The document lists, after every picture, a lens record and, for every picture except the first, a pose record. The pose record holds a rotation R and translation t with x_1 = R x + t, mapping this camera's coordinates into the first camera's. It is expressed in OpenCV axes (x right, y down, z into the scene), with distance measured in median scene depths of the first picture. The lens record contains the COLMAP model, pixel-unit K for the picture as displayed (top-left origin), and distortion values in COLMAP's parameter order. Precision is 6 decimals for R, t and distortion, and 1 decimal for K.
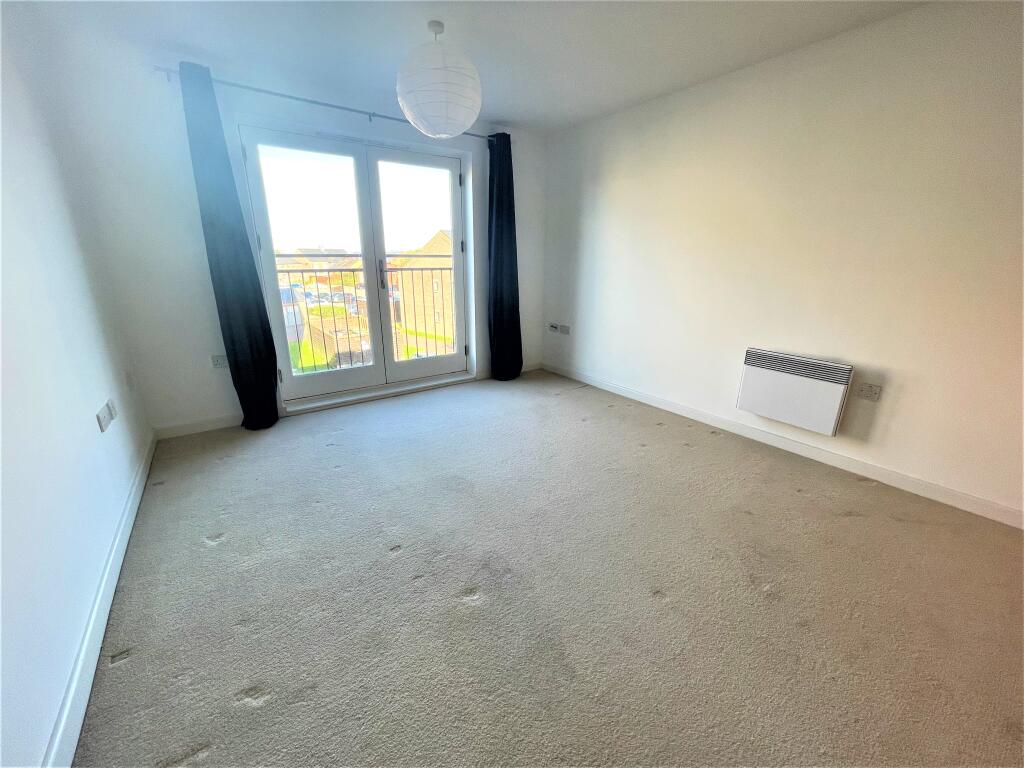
lens RADIAL K [[412.8, 0, 517.5], [0, 412.8, 383.9], [0, 0, 1]] dist [0.001828, 0.000037]
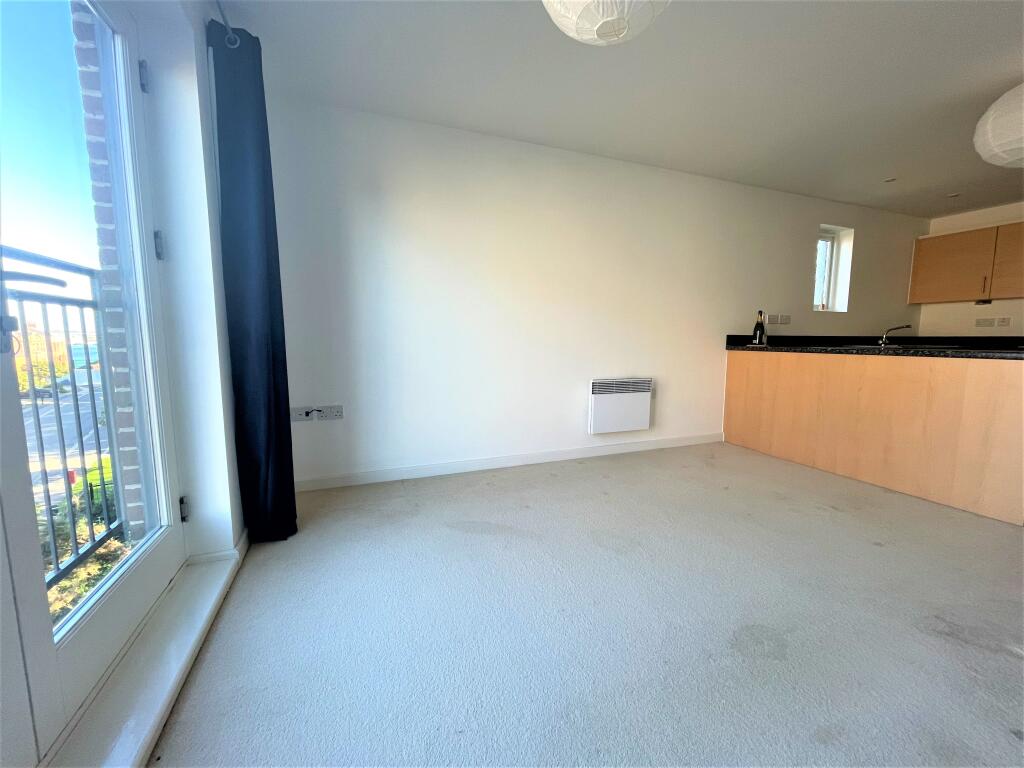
lens RADIAL K [[412.8, 0, 513.9], [0, 412.8, 380.7], [0, 0, 1]] dist [0.001828, 0.000037]
pose [[0.241373, -0.109282, 0.964260, -0.519842], [0.278186, 0.959730, 0.039134, -0.160509], [-0.929705, 0.258797, 0.262053, 0.741877]]
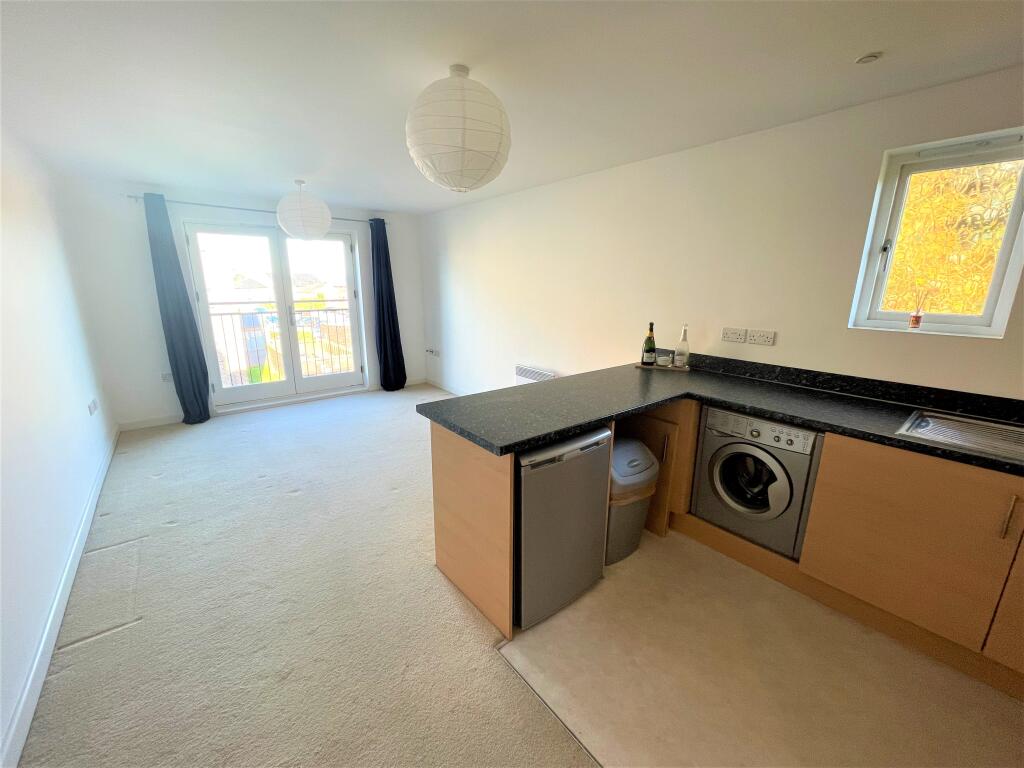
lens RADIAL K [[412.8, 0, 515.3], [0, 412.8, 385.2], [0, 0, 1]] dist [0.001828, 0.000037]
pose [[0.998198, -0.011997, 0.058786, 0.374858], [0.014873, 0.998702, -0.048724, 0.055904], [-0.058125, 0.049510, 0.997081, -0.467525]]
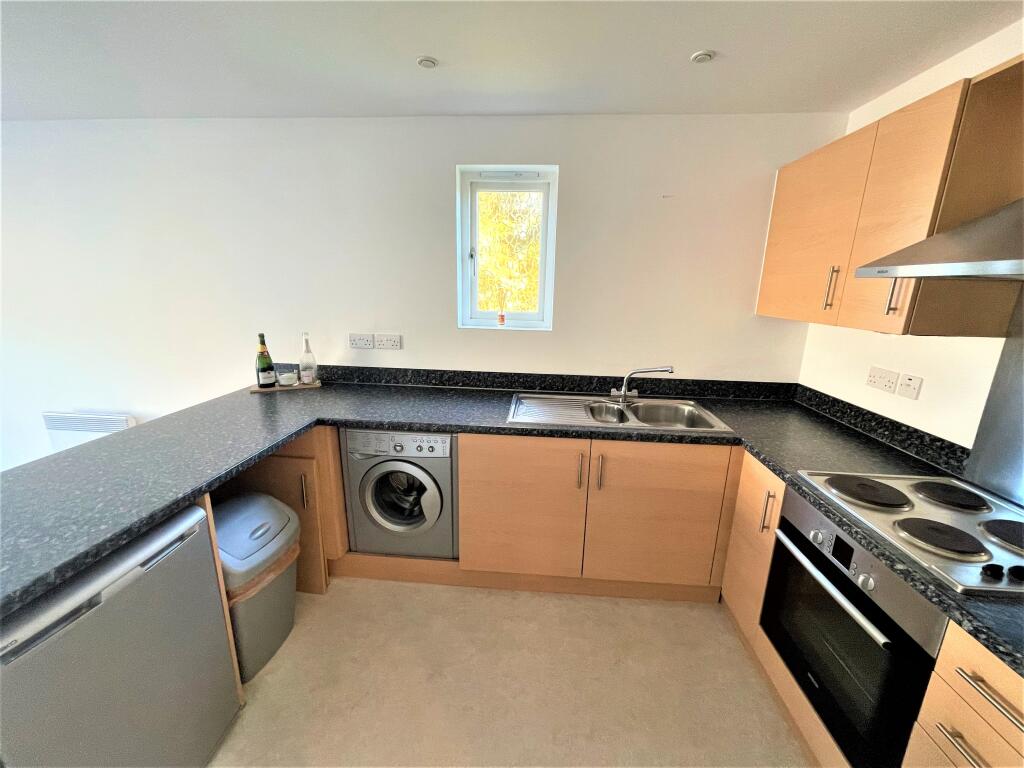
lens RADIAL K [[412.8, 0, 512.6], [0, 412.8, 382.8], [0, 0, 1]] dist [0.001828, 0.000037]
pose [[0.649964, -0.170697, 0.740547, 0.463523], [0.204299, 0.977823, 0.046080, 0.019340], [-0.731990, 0.121343, 0.670423, -0.379068]]
